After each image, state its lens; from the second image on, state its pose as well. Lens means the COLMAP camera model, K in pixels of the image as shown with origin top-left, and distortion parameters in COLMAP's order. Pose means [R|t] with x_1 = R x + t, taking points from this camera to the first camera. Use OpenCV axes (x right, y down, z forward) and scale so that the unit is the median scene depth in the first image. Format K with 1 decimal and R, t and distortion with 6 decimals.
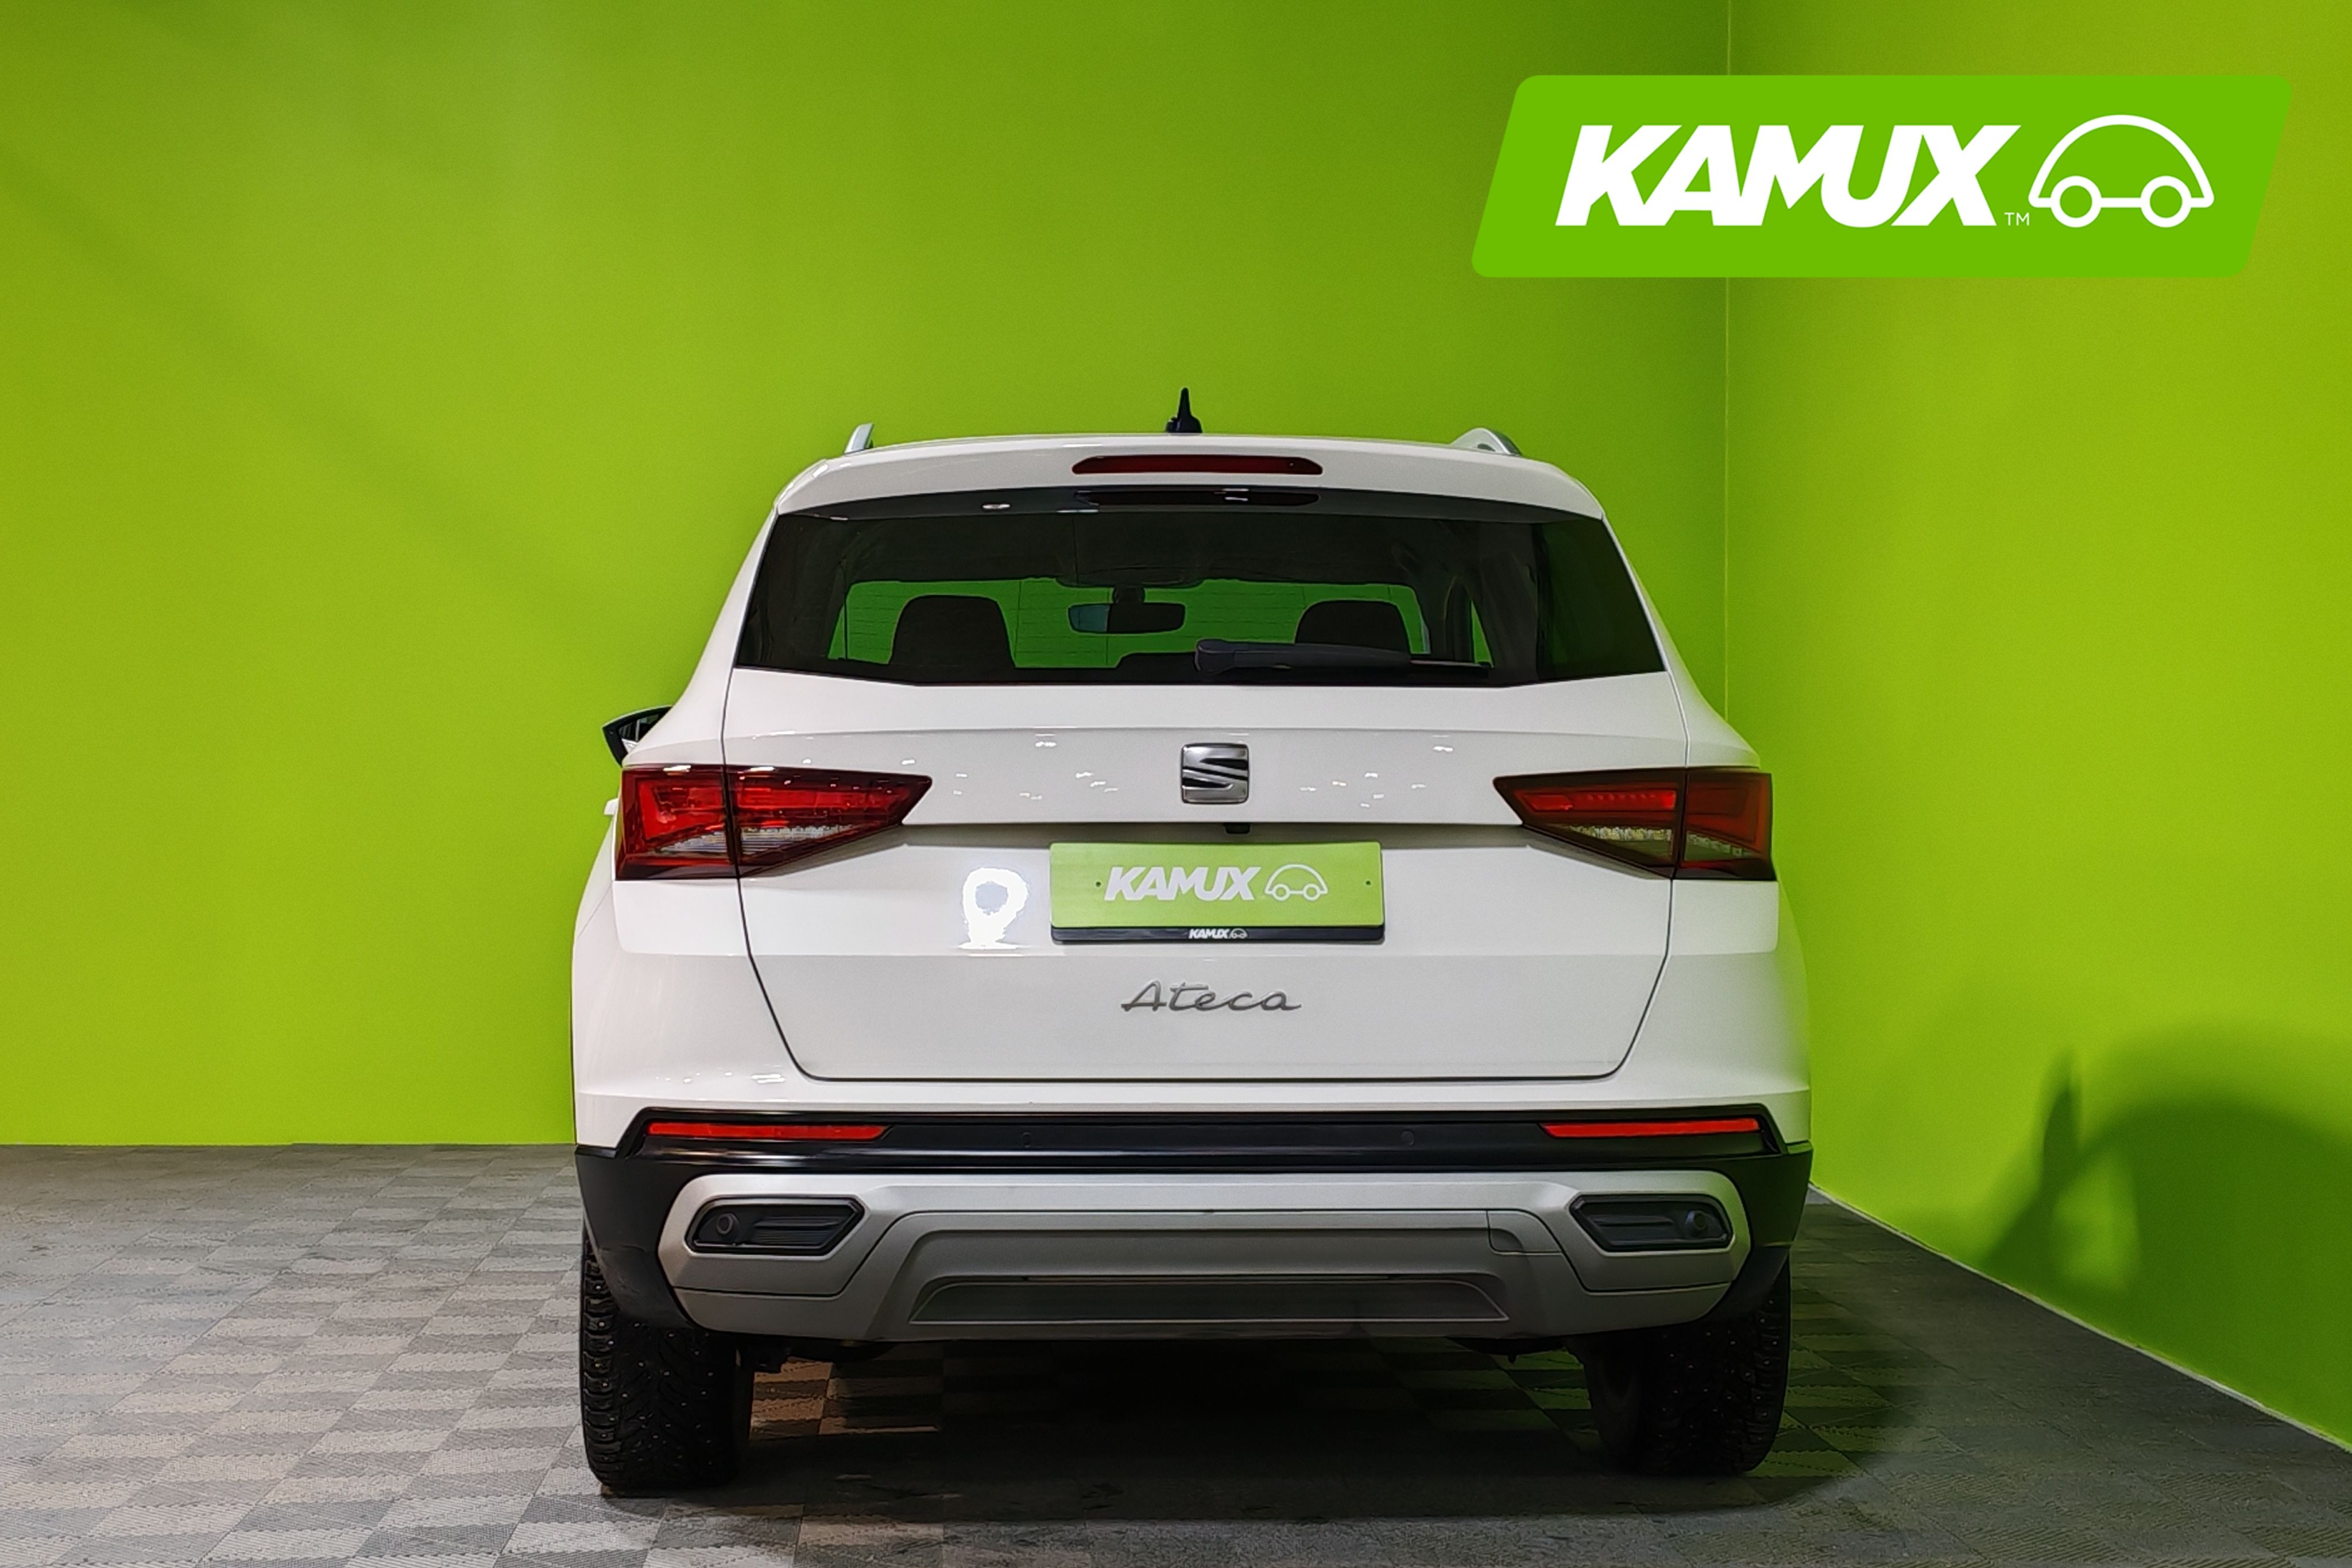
lens RADIAL K [[3616.5, 0, 1176.1], [0, 3616.5, 790.6], [0, 0, 1]] dist [-0.115121, 0.000000]
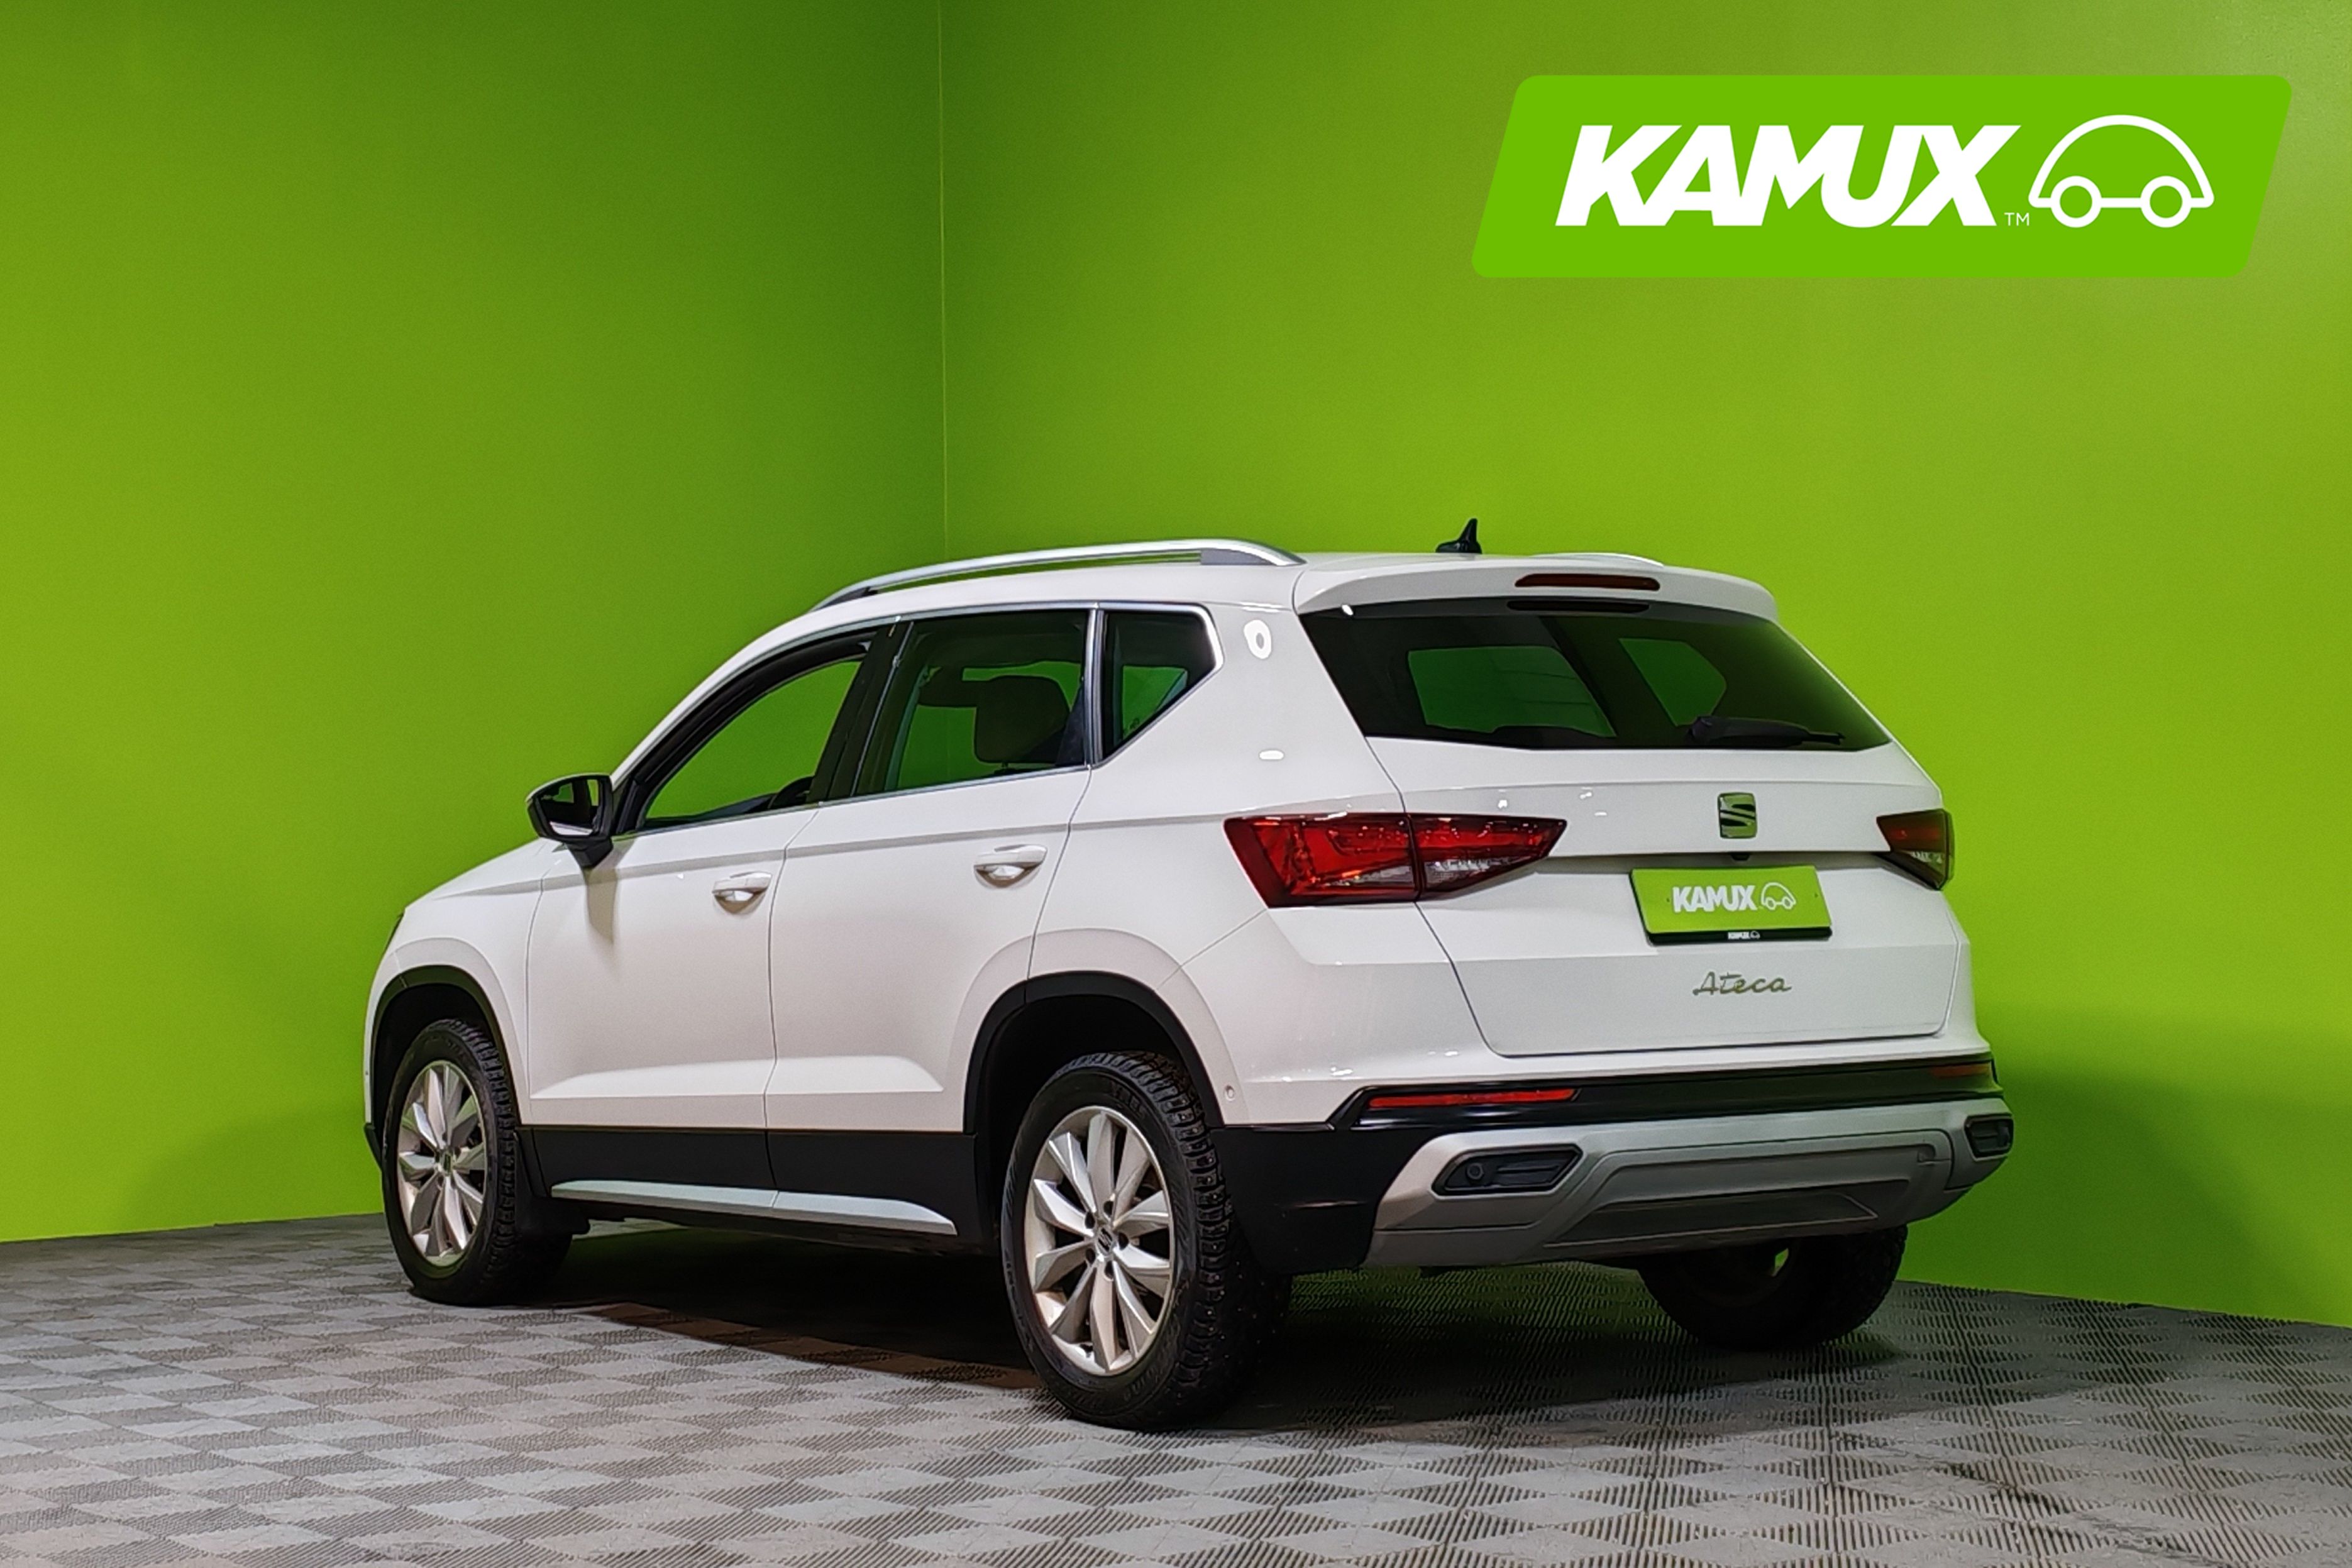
lens RADIAL K [[3616.8, 0, 1175.3], [0, 3616.8, 777.2], [0, 0, 1]] dist [-0.115121, 0.000000]
pose [[0.894243, -0.006974, 0.447527, -0.768789], [0.021233, 0.999414, -0.026855, 0.012647], [-0.447077, 0.033517, 0.893867, -0.096454]]
